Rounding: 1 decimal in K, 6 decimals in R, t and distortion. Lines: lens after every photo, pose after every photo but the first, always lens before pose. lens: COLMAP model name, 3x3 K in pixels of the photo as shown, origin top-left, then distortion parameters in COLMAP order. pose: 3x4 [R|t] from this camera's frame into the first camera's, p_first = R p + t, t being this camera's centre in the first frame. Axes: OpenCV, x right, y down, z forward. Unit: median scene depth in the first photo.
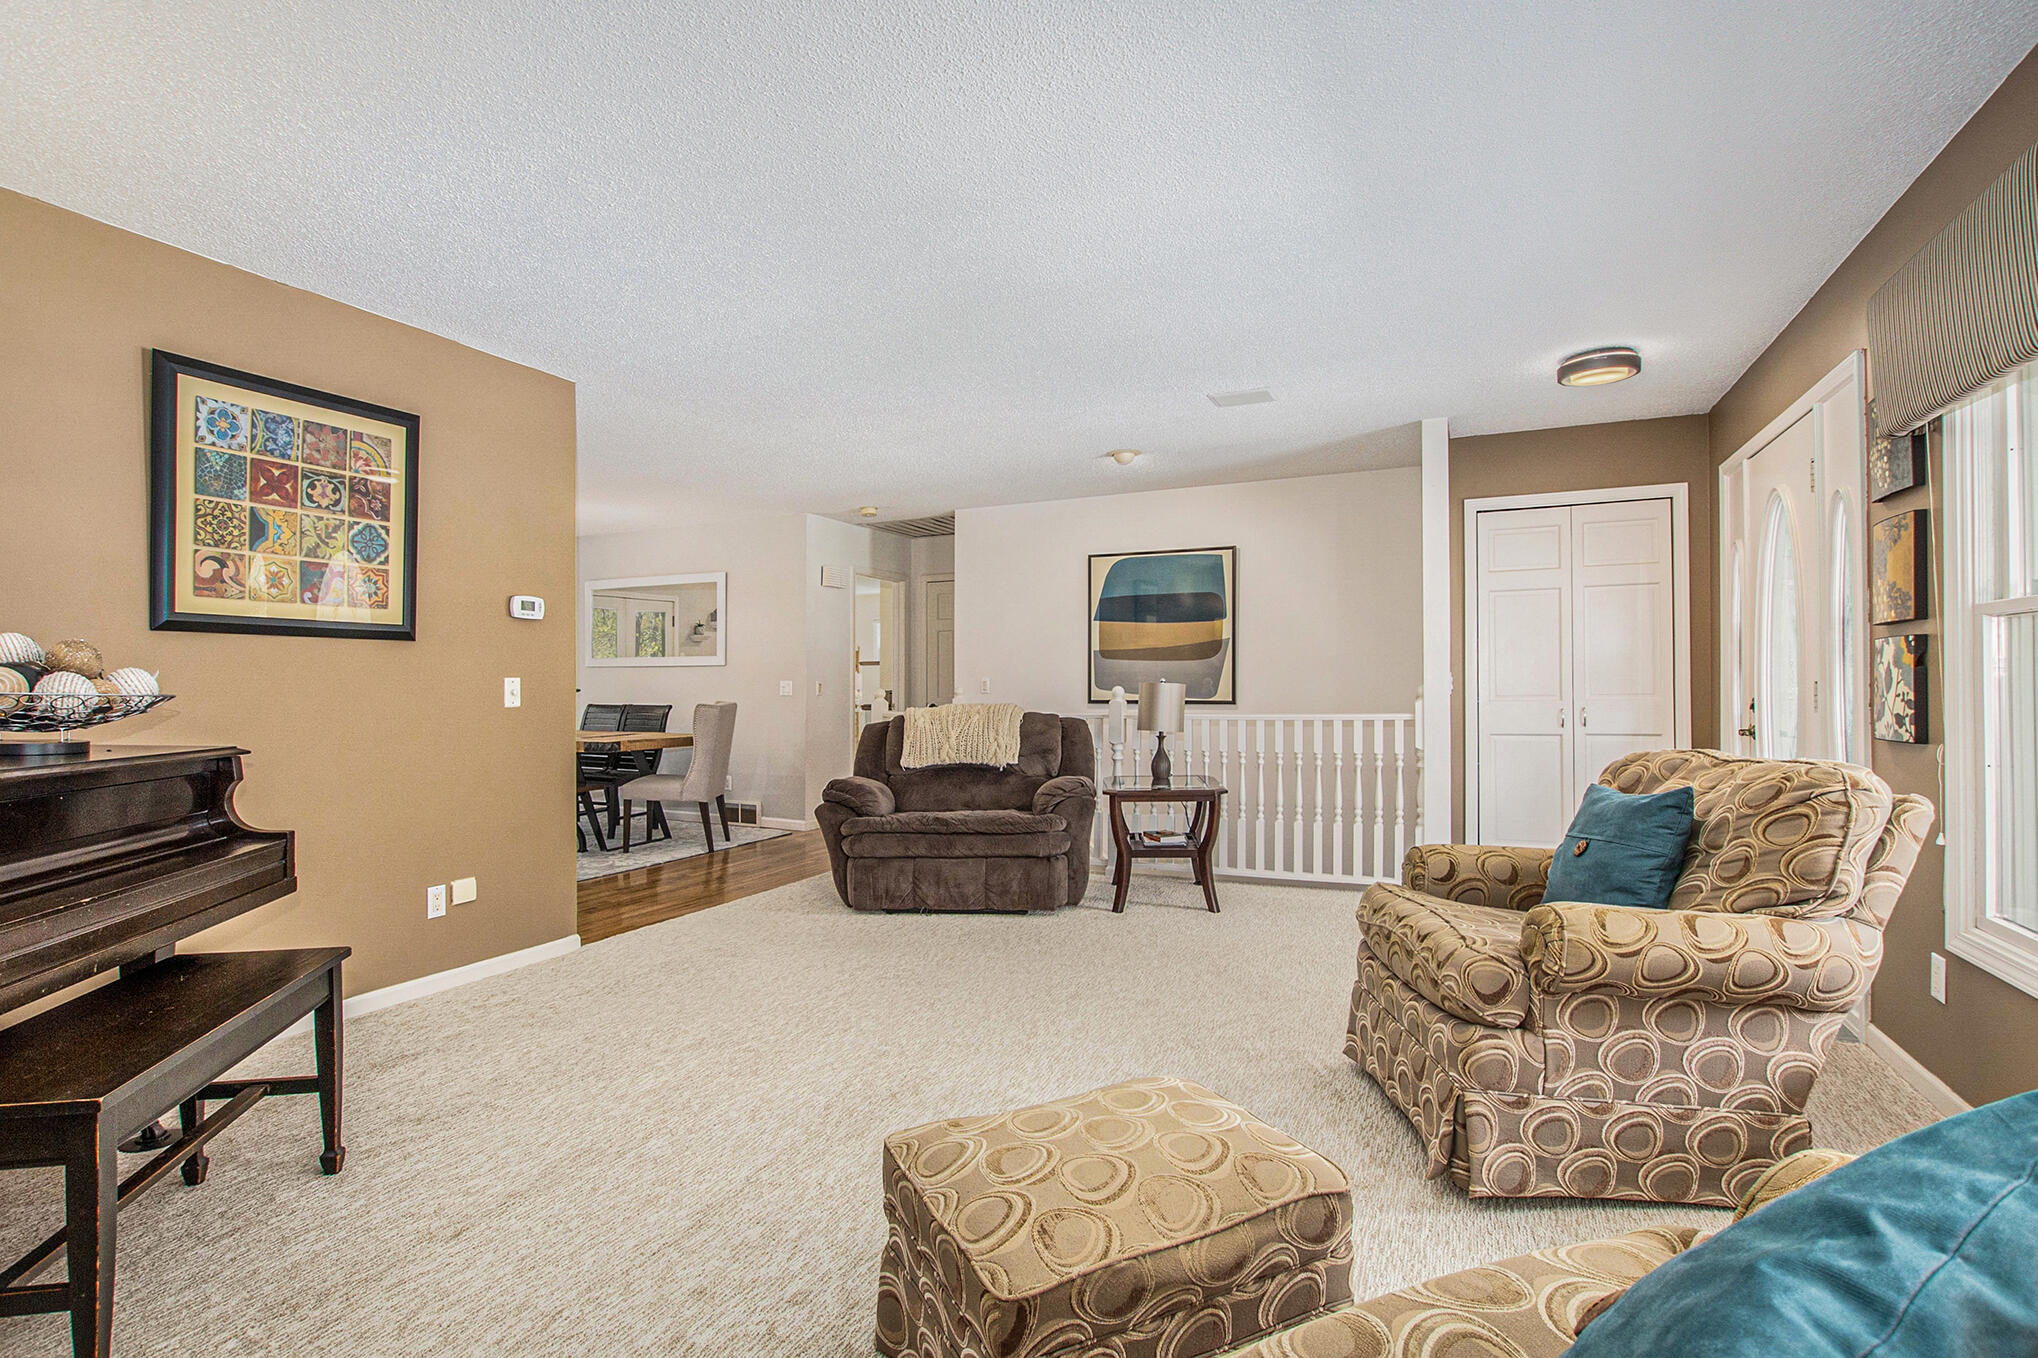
lens RADIAL K [[958.5, 0, 1007.3], [0, 958.5, 679.8], [0, 0, 1]] dist [-0.001383, 0.000047]
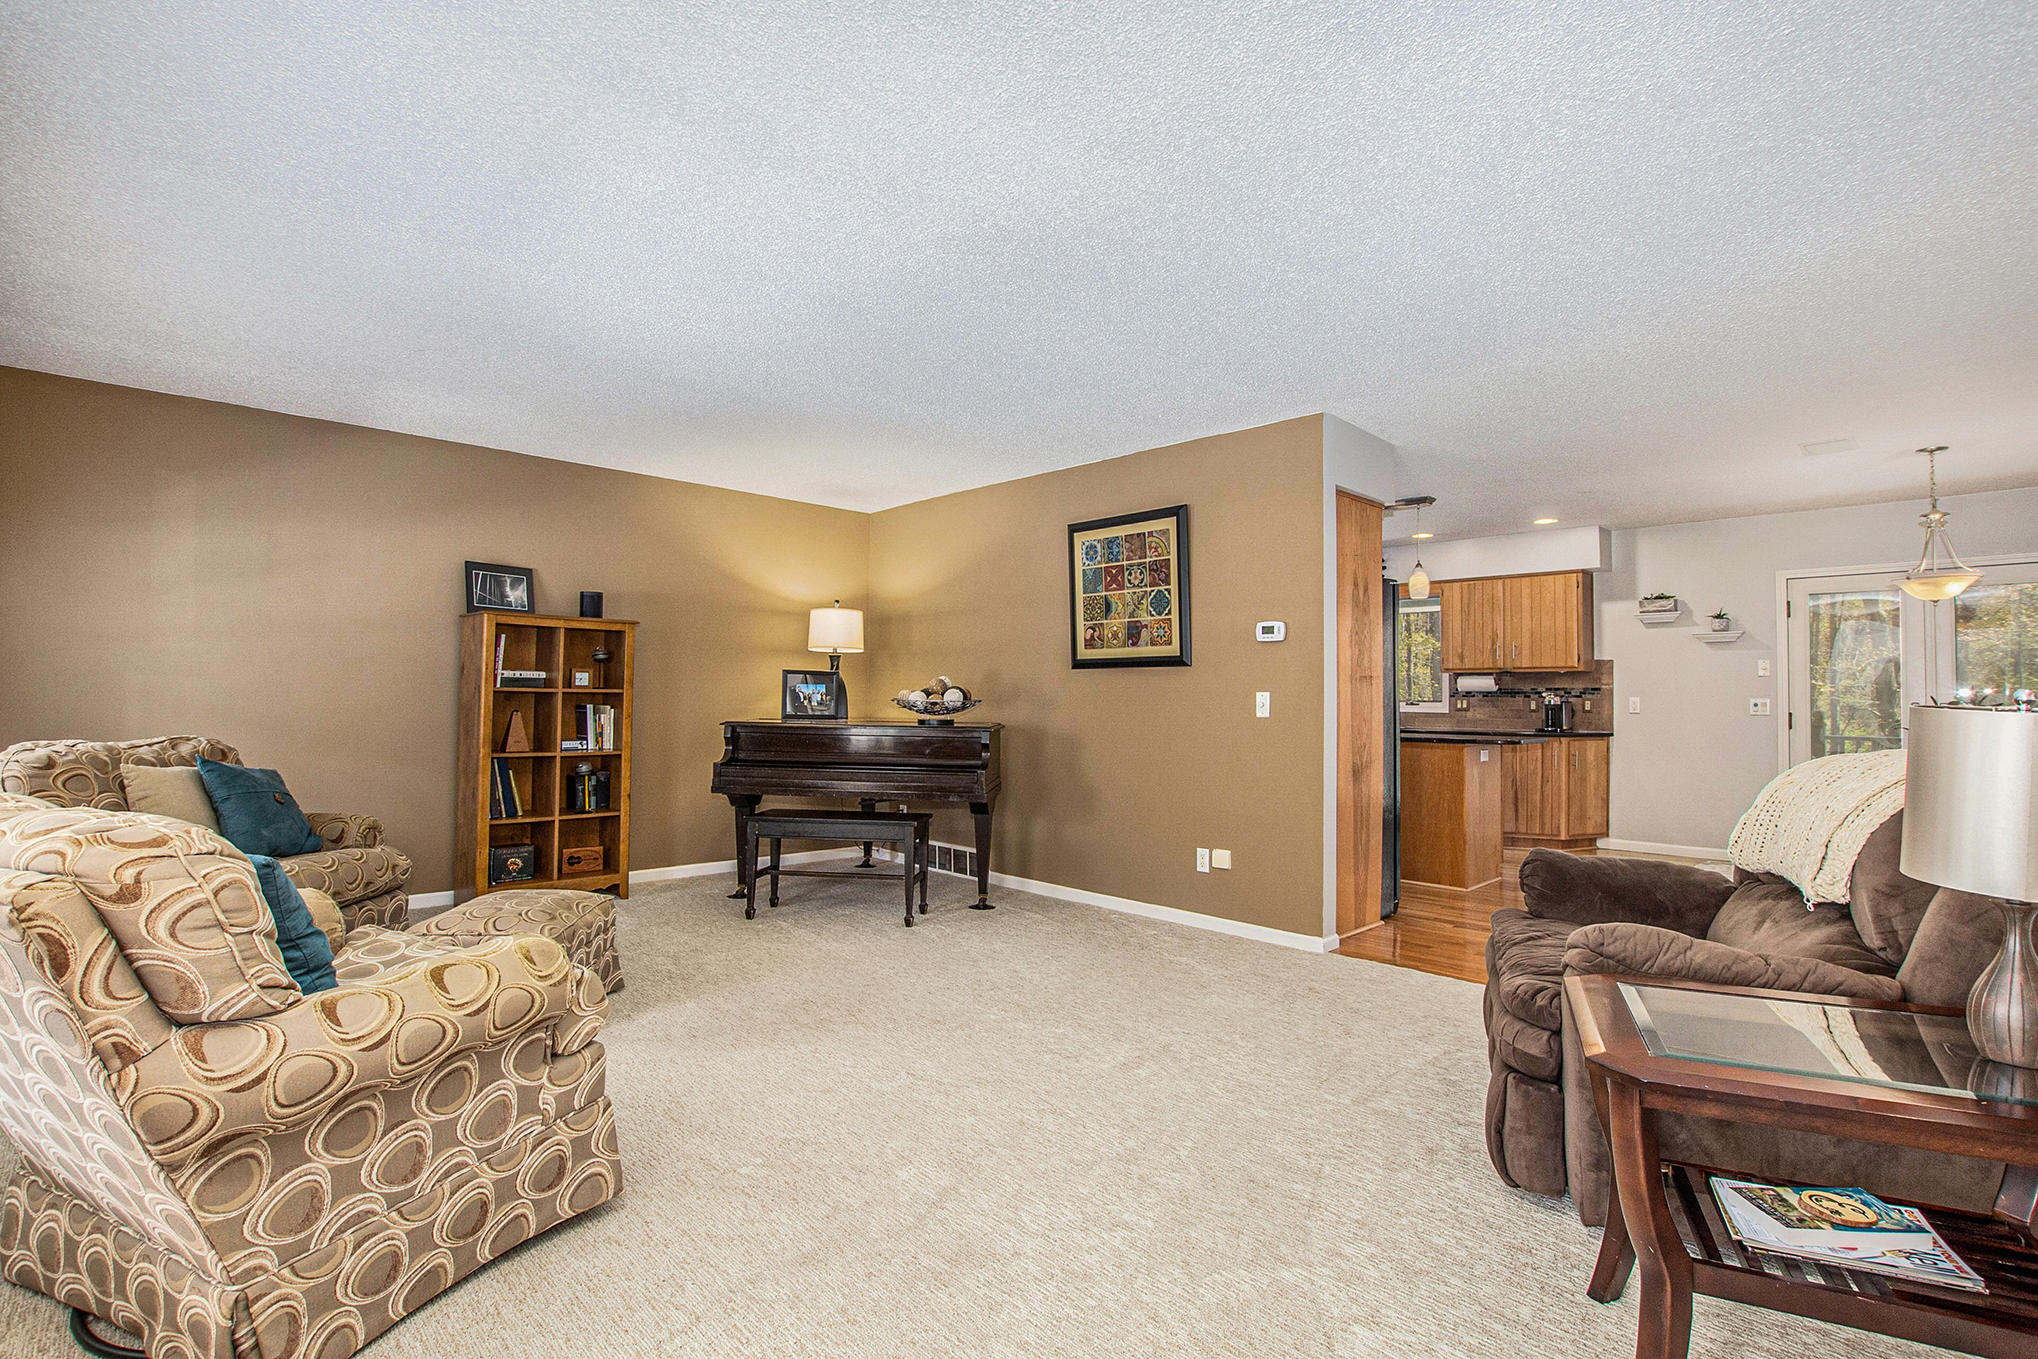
lens RADIAL K [[958.5, 0, 1007.3], [0, 958.5, 680.3], [0, 0, 1]] dist [-0.001383, 0.000047]
pose [[-0.351888, -0.019177, -0.935845, 0.812059], [-0.003622, 0.999811, -0.019126, 0.007888], [0.936035, -0.003341, -0.351891, 1.304269]]
